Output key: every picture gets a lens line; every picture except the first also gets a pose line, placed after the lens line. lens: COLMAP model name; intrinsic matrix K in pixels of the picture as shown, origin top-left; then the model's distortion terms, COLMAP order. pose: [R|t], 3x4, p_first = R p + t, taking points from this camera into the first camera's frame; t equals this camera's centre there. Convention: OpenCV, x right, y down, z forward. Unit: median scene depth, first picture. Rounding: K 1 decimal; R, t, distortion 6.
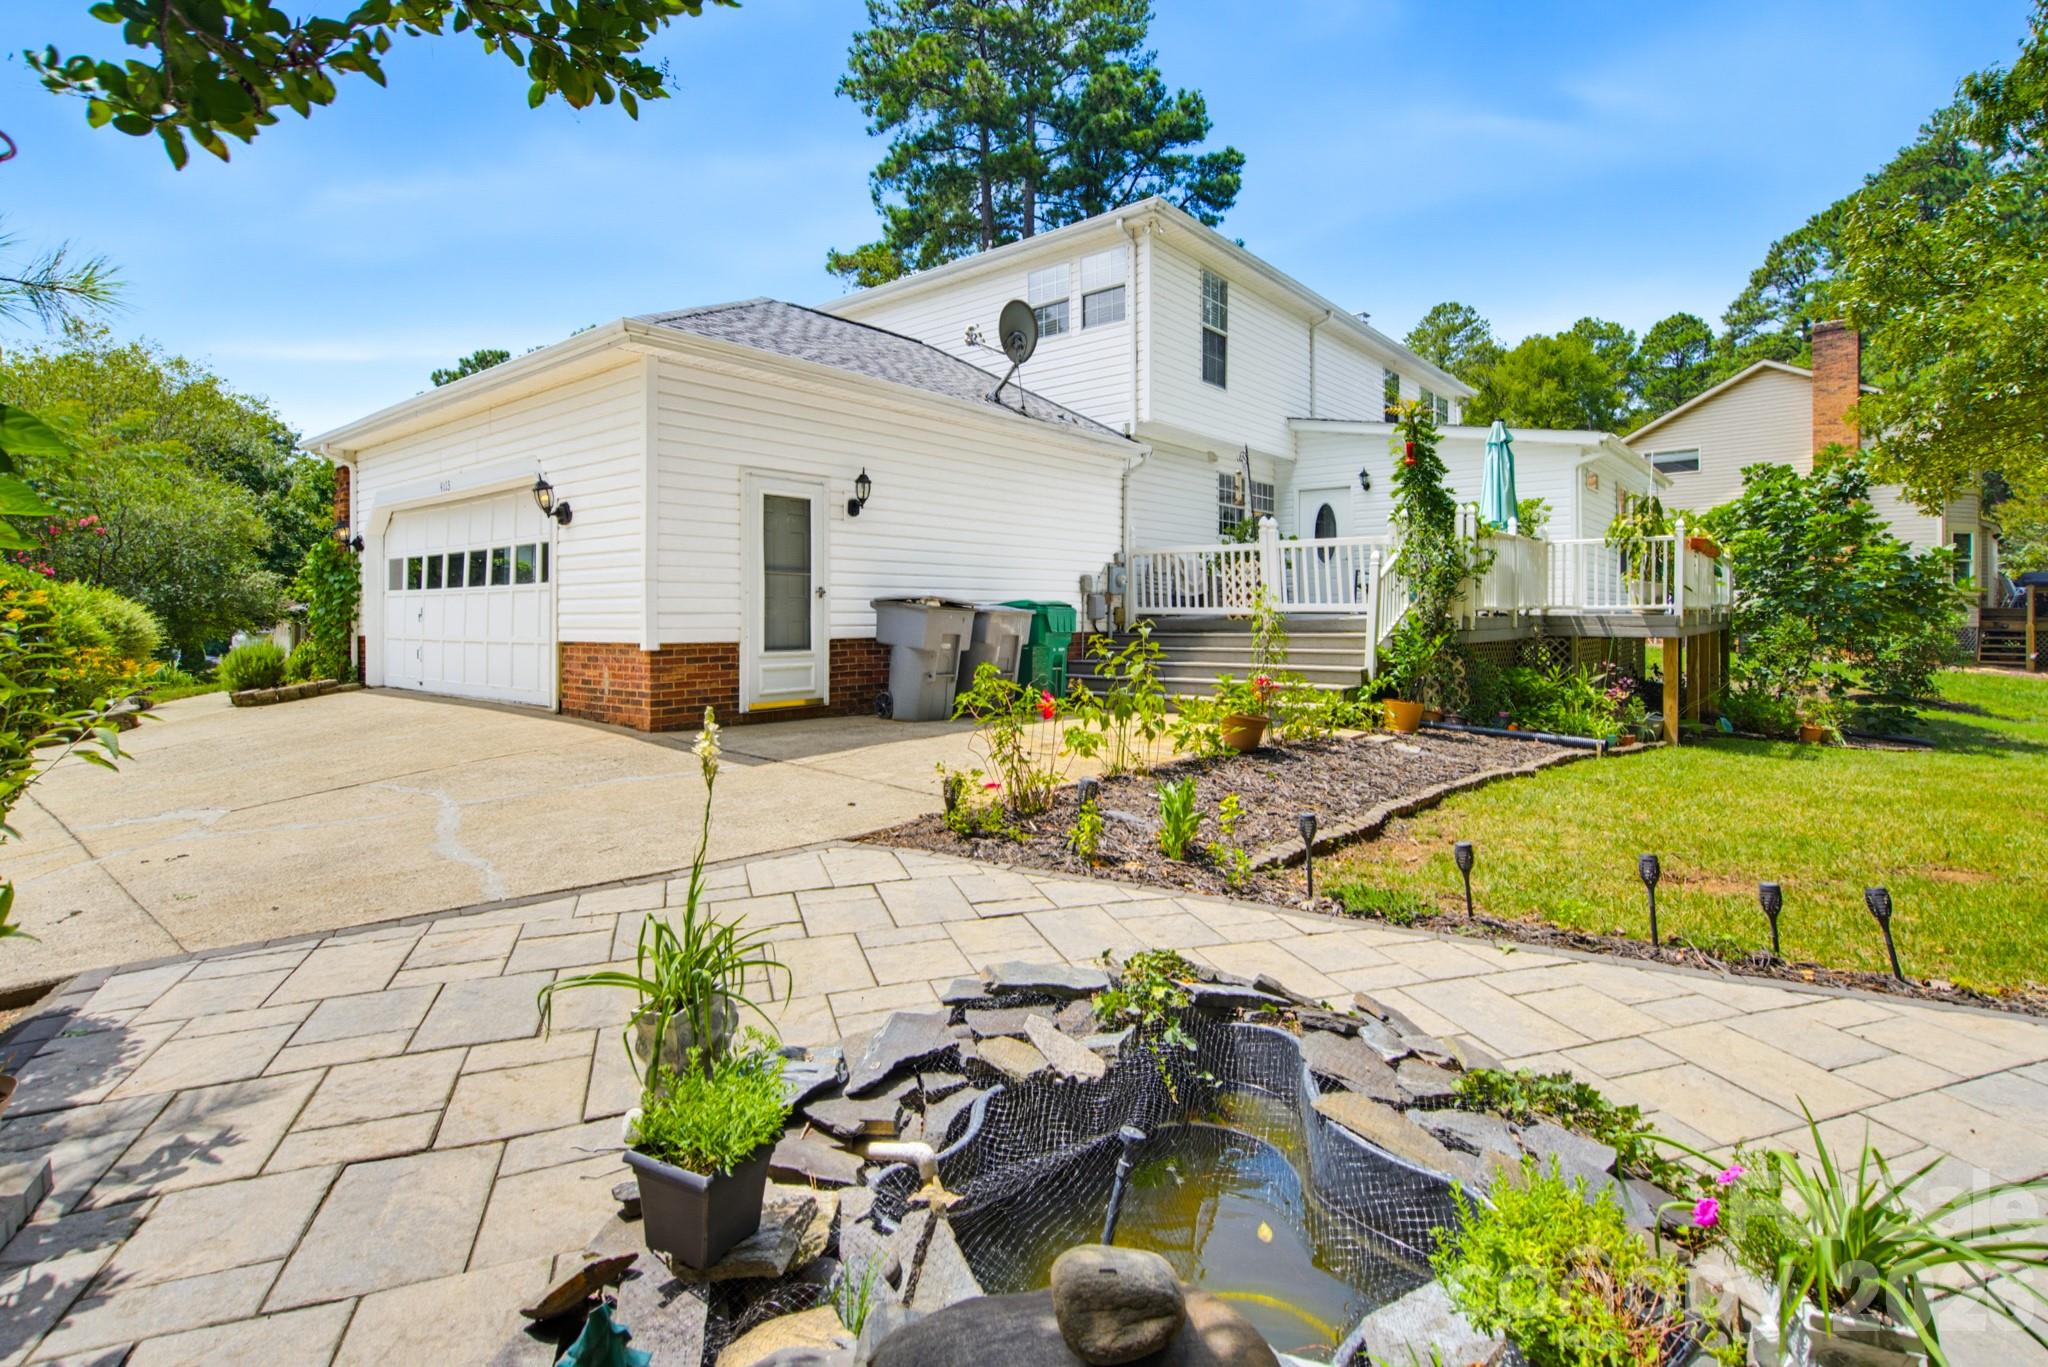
lens RADIAL K [[982.8, 0, 1017.7], [0, 982.8, 622.6], [0, 0, 1]] dist [0.000443, 0.000337]
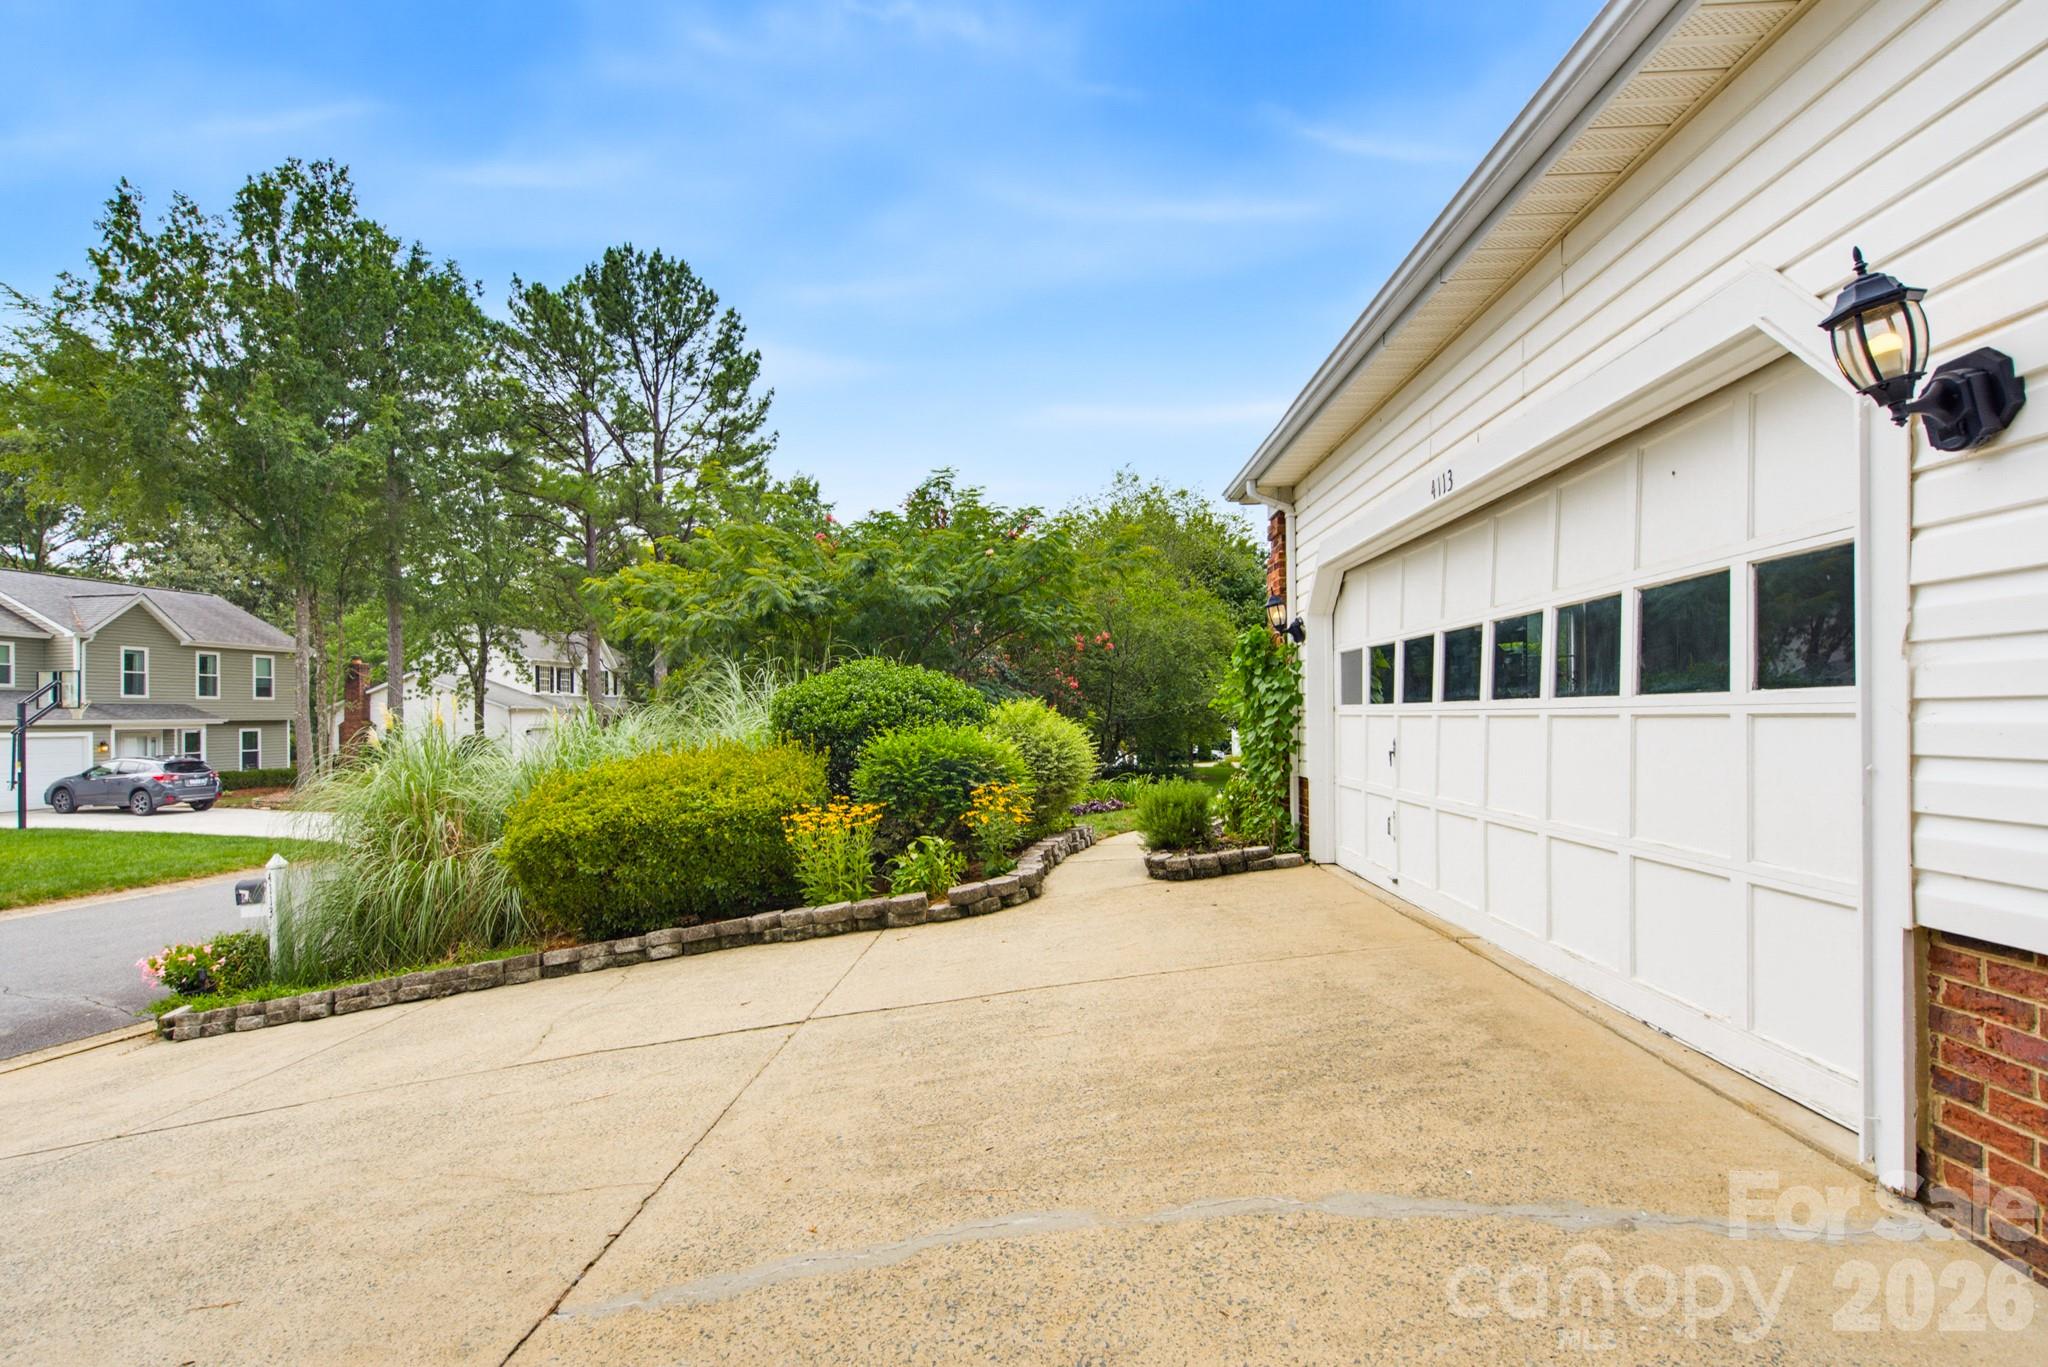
lens RADIAL K [[953.7, 0, 1024.0], [0, 953.7, 683.5], [0, 0, 1]] dist [0.001382, 0.000184]
pose [[0.620271, -0.024512, -0.784005, -0.306701], [-0.003365, 0.999419, -0.033909, -0.025095], [0.784381, 0.023671, 0.619828, 0.492368]]
